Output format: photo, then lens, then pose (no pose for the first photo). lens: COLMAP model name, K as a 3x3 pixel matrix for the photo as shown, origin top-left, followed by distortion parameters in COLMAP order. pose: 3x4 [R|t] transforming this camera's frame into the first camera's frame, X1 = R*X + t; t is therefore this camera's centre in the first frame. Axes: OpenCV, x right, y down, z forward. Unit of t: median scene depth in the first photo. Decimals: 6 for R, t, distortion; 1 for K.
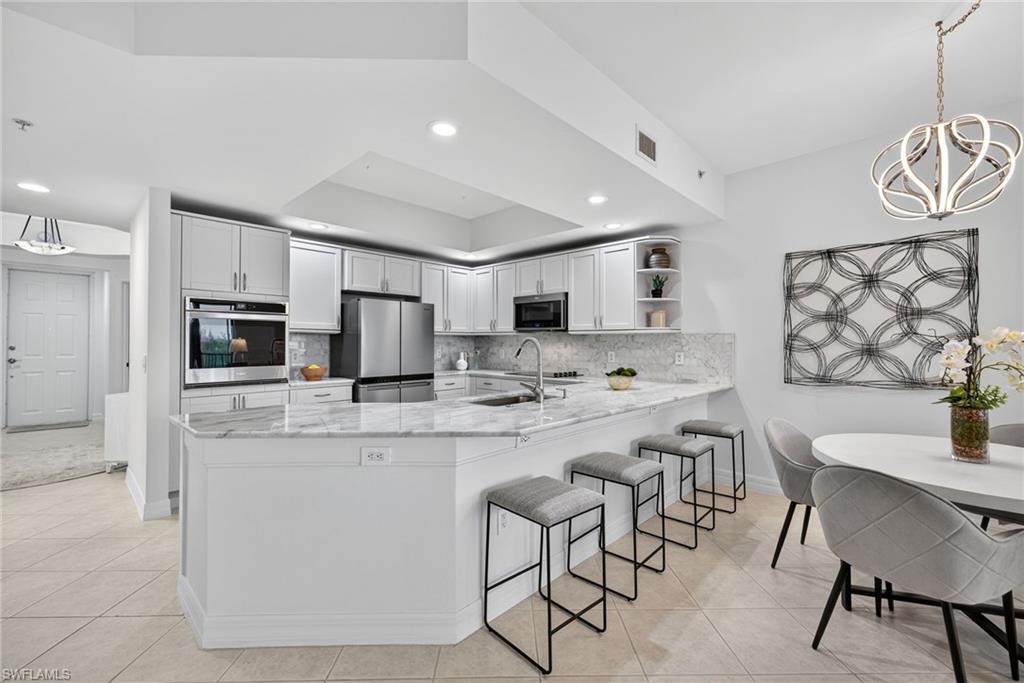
lens RADIAL K [[424.3, 0, 511.3], [0, 424.3, 339.5], [0, 0, 1]] dist [0.002419, 0.000231]
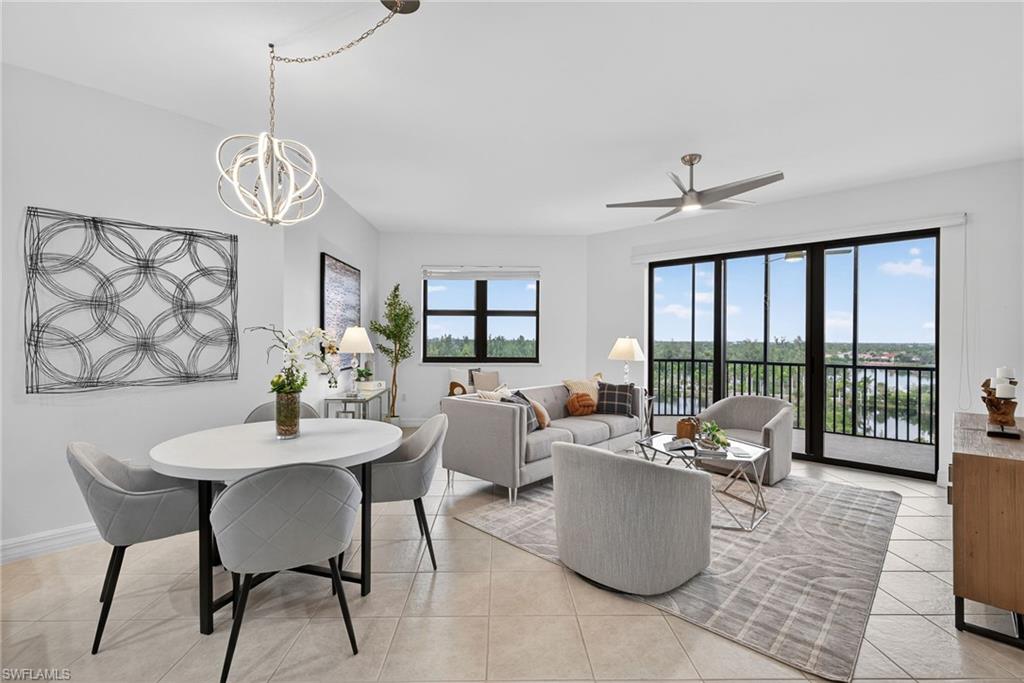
lens RADIAL K [[460.6, 0, 511.2], [0, 460.6, 339.1], [0, 0, 1]] dist [0.002829, 0.000554]
pose [[-0.004727, -0.002147, 0.999987, -0.116647], [-0.013959, 0.999900, 0.002081, 0.001277], [-0.999891, -0.013949, -0.004757, 0.229460]]
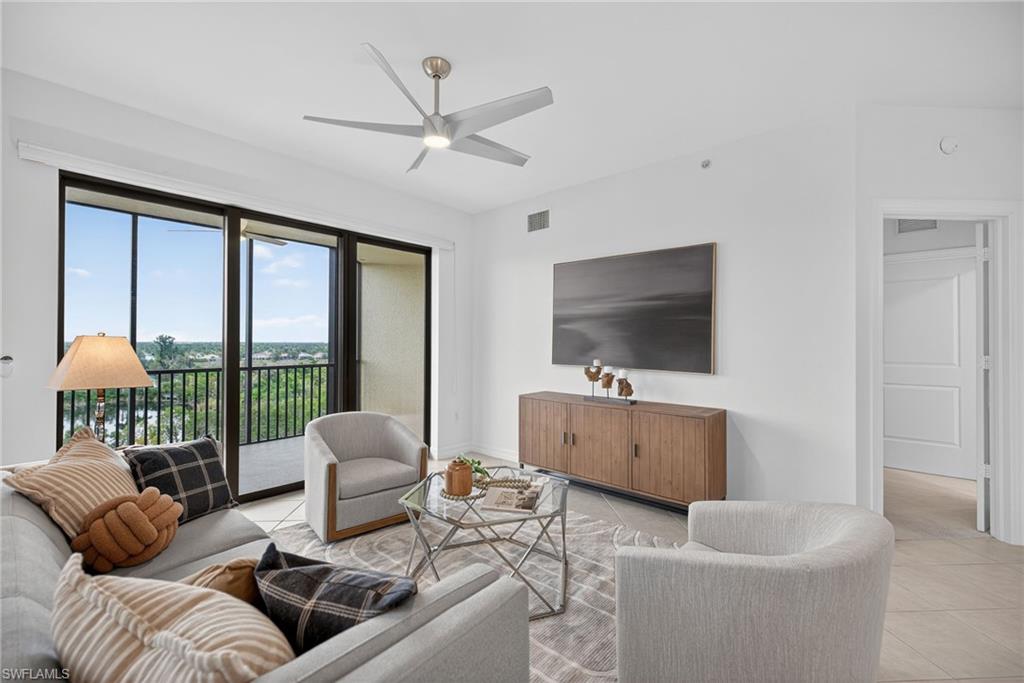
lens RADIAL K [[410.1, 0, 512.0], [0, 410.1, 341.5], [0, 0, 1]] dist [-0.001251, -0.000174]
pose [[-0.998805, -0.003231, -0.048761, 0.948606], [-0.002833, 0.999962, -0.008232, 0.007989], [0.048786, -0.008084, -0.998777, 0.467420]]
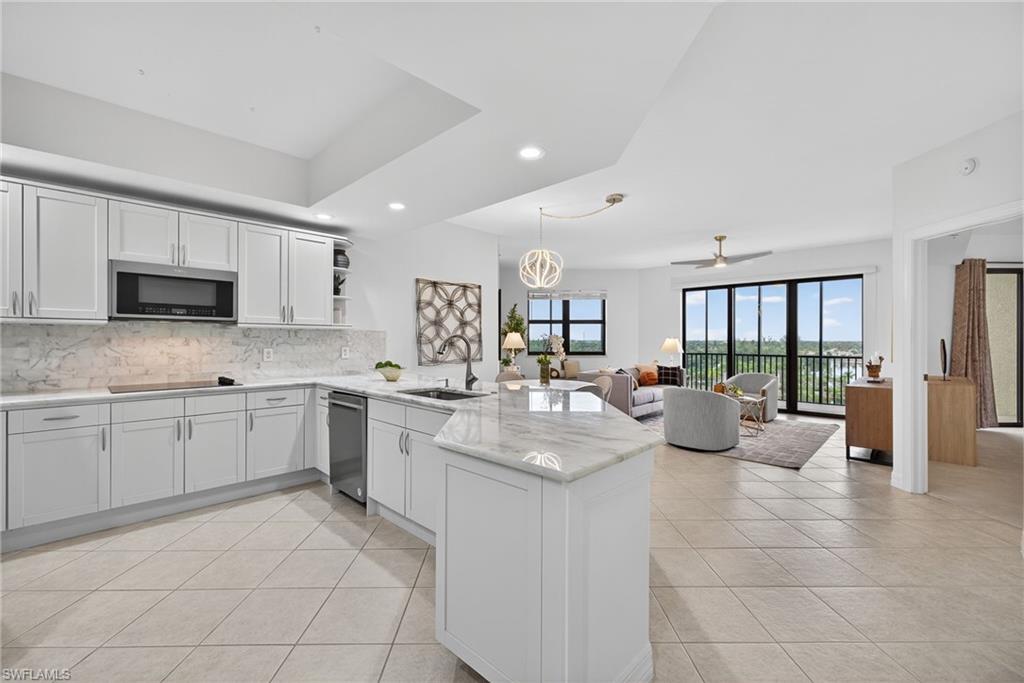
lens RADIAL K [[424.3, 0, 511.3], [0, 424.3, 339.5], [0, 0, 1]] dist [0.002419, 0.000231]
pose [[0.009101, -0.002062, 0.999956, -0.879408], [-0.009194, 0.999955, 0.002145, 0.004576], [-0.999916, -0.009214, 0.009082, 0.696484]]
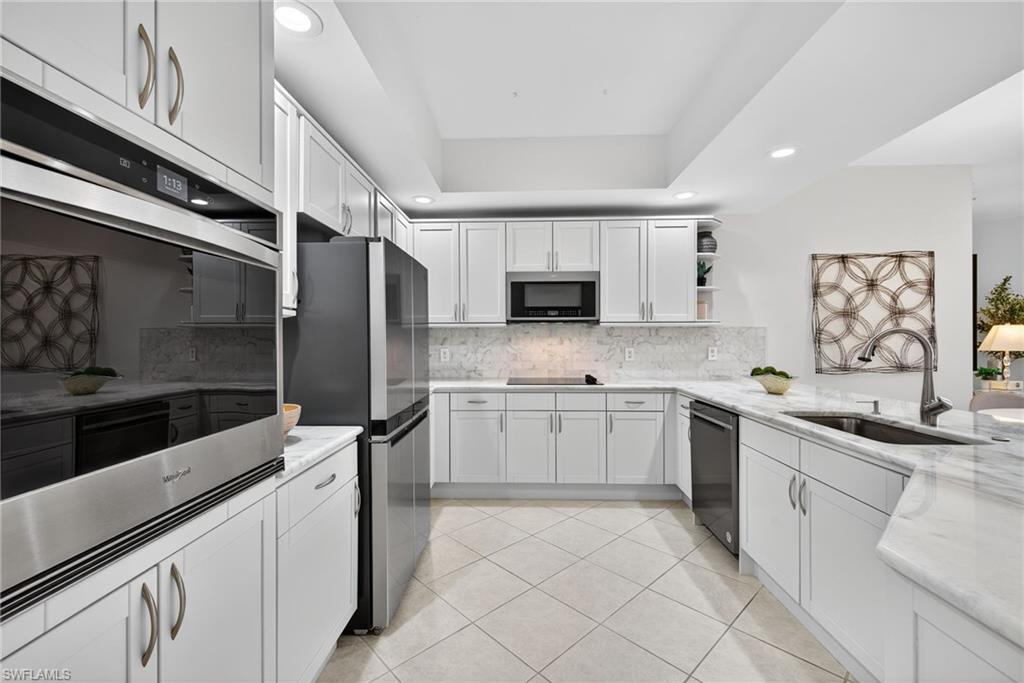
lens RADIAL K [[424.3, 0, 511.3], [0, 424.3, 339.5], [0, 0, 1]] dist [0.002419, 0.000231]
pose [[0.743514, -0.007171, 0.668682, -0.695428], [0.001218, 0.999955, 0.009369, 0.005162], [-0.668720, -0.006151, 0.743489, 0.751083]]
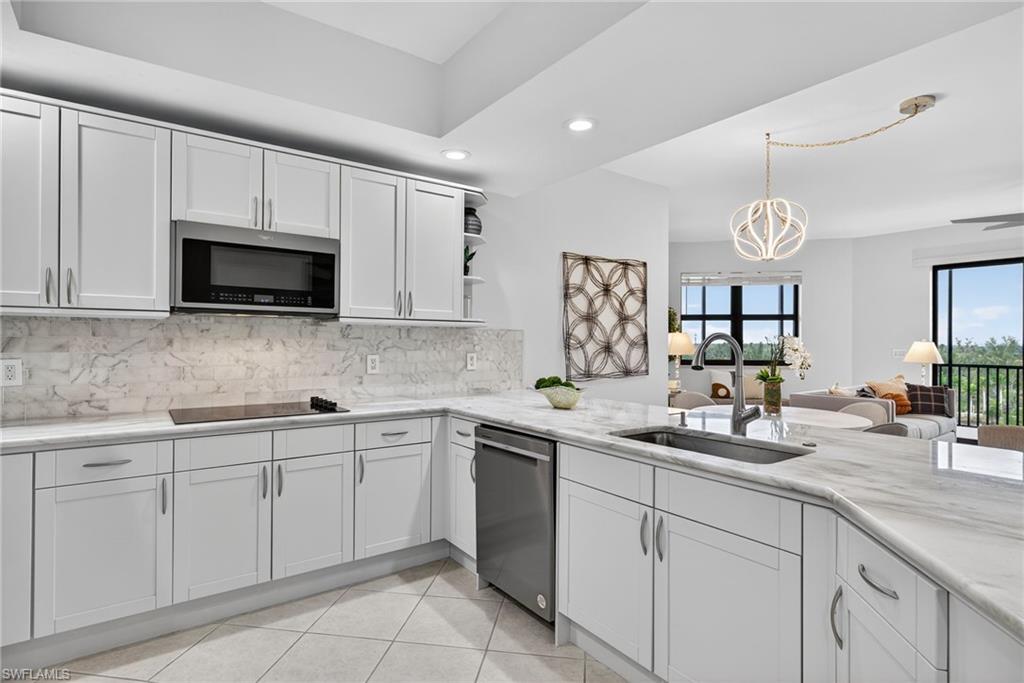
lens RADIAL K [[520.5, 0, 510.1], [0, 520.5, 339.6], [0, 0, 1]] dist [0.004930, 0.000028]
pose [[0.178785, 0.002561, 0.983885, -0.620027], [-0.012021, 0.999928, -0.000419, 0.006801], [-0.983815, -0.011753, 0.178803, 0.959613]]
